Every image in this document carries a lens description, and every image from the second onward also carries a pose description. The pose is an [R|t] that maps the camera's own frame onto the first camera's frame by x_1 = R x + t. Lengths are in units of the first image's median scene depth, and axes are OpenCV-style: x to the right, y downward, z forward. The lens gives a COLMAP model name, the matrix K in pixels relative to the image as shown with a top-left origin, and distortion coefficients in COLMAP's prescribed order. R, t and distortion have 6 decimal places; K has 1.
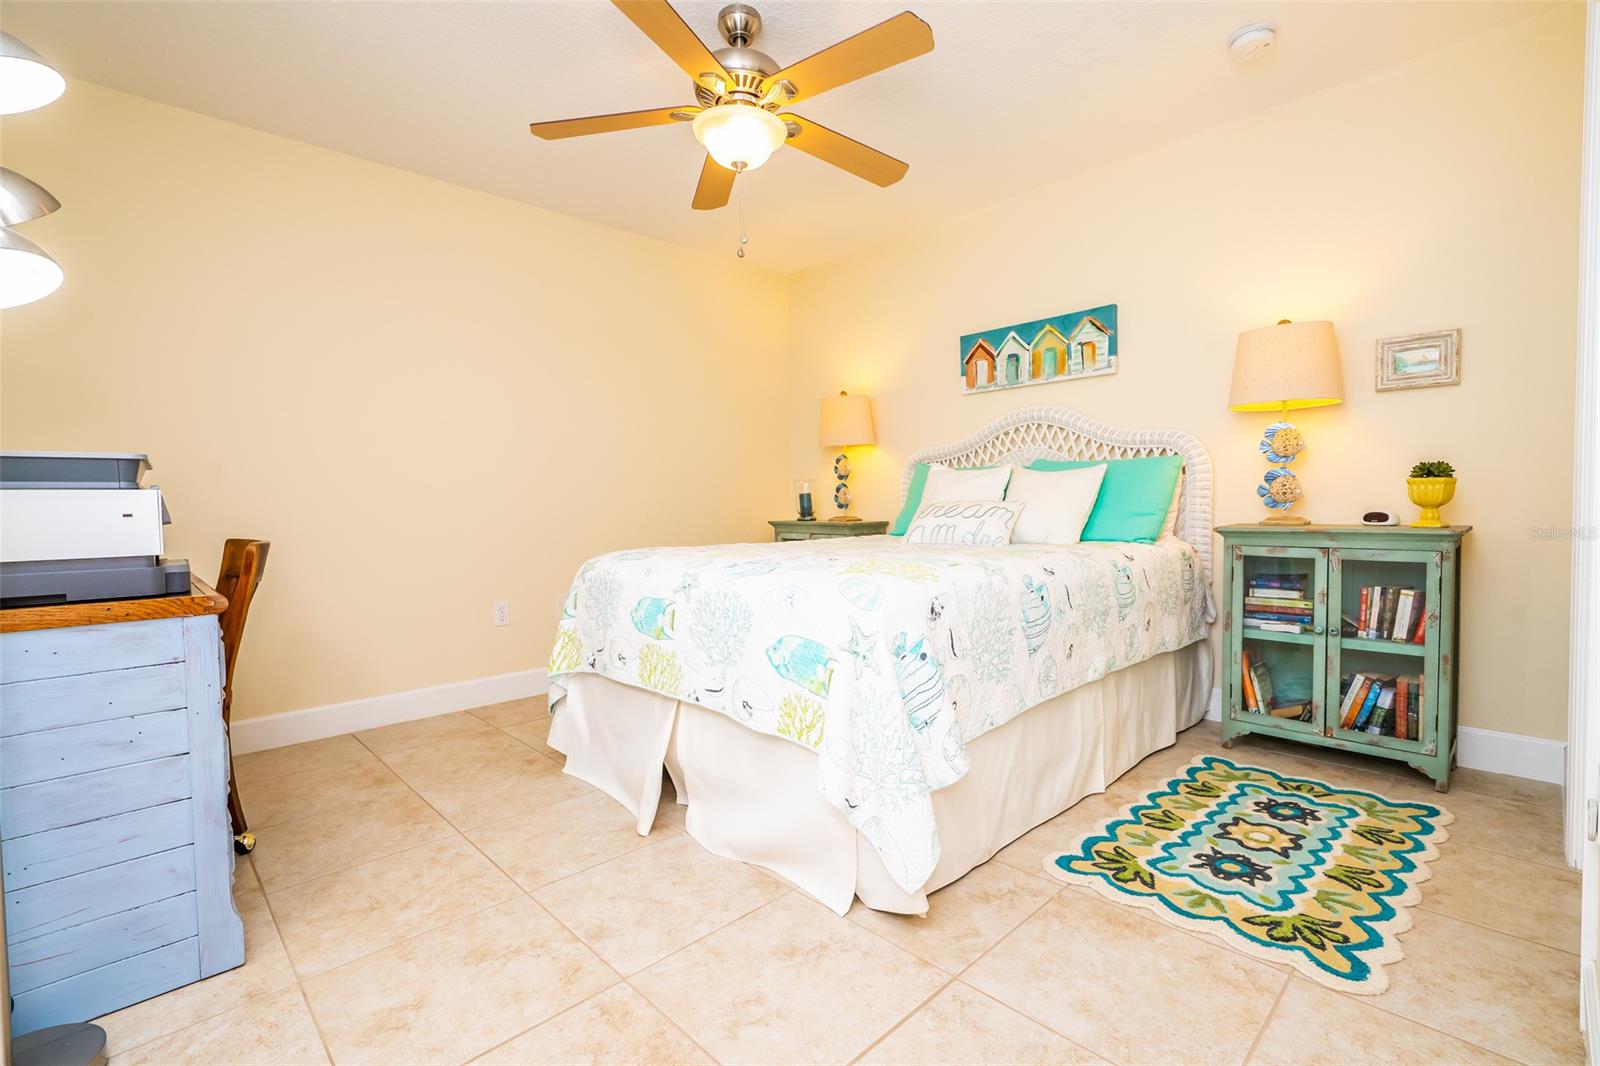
lens RADIAL K [[721.1, 0, 805.4], [0, 721.1, 532.0], [0, 0, 1]] dist [-0.018097, 0.007894]
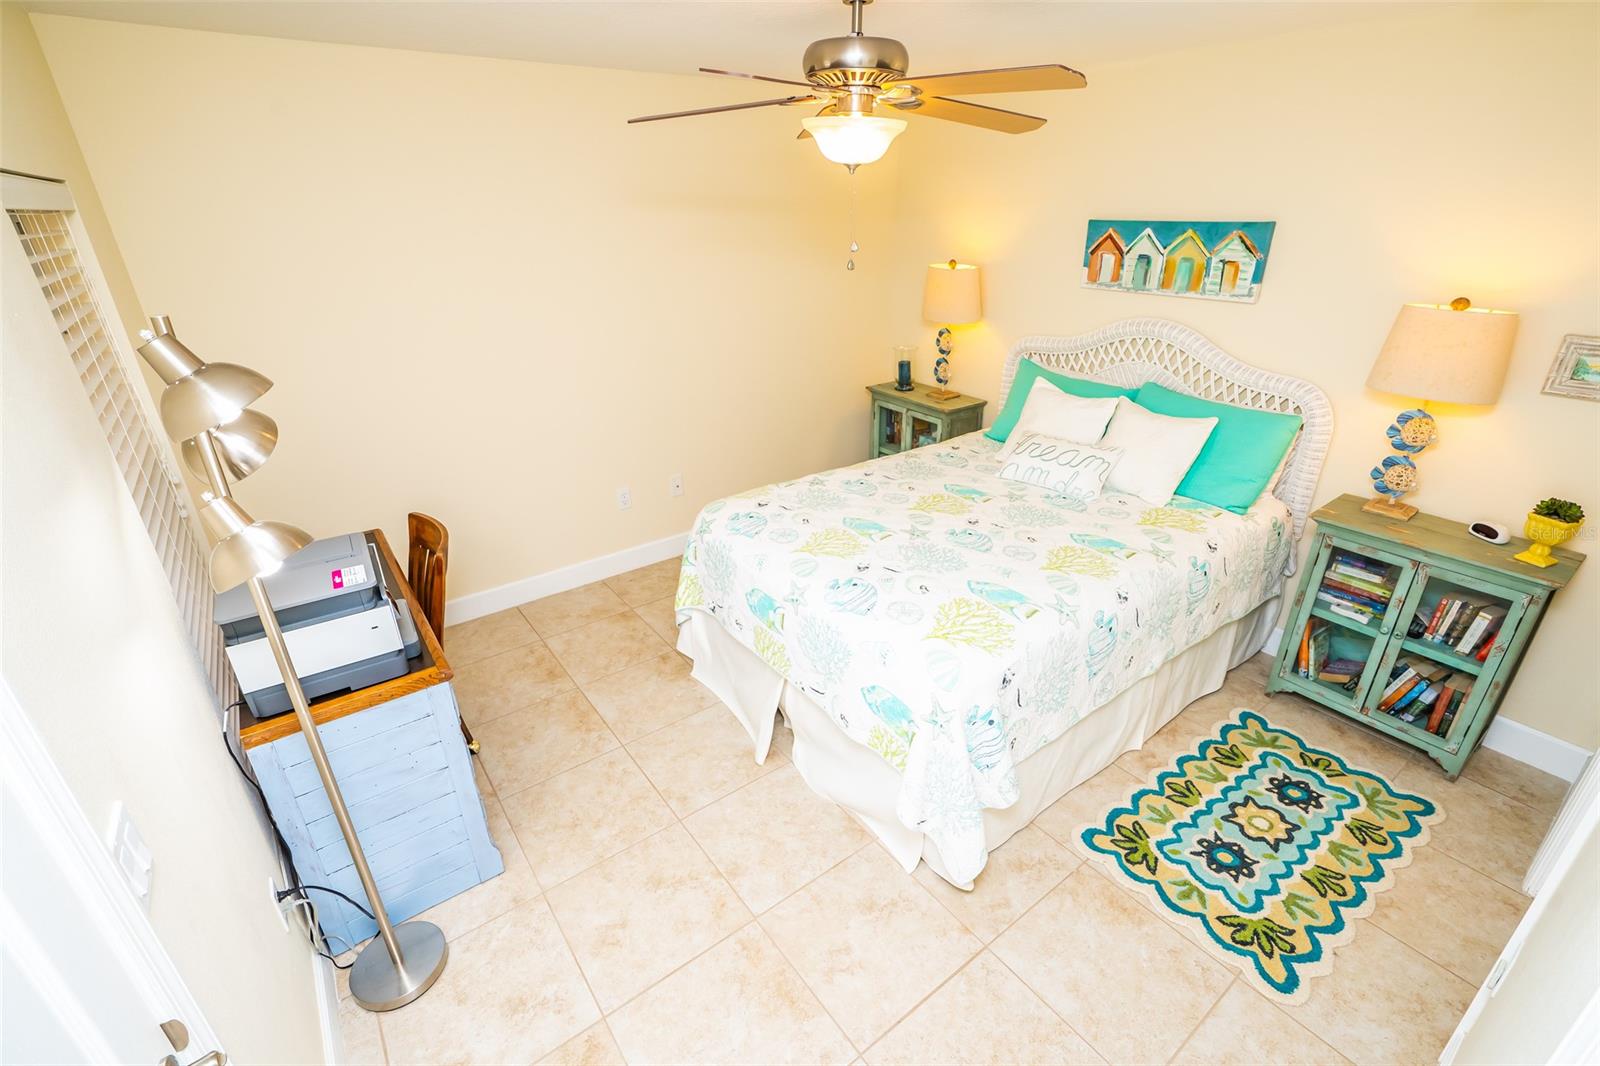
lens RADIAL K [[721.1, 0, 805.4], [0, 721.1, 532.0], [0, 0, 1]] dist [-0.018097, 0.007894]
pose [[0.991995, 0.058382, -0.111970, -0.022557], [-0.011041, 0.923410, 0.383657, -0.448055], [0.125793, -0.379350, 0.916663, -0.020797]]
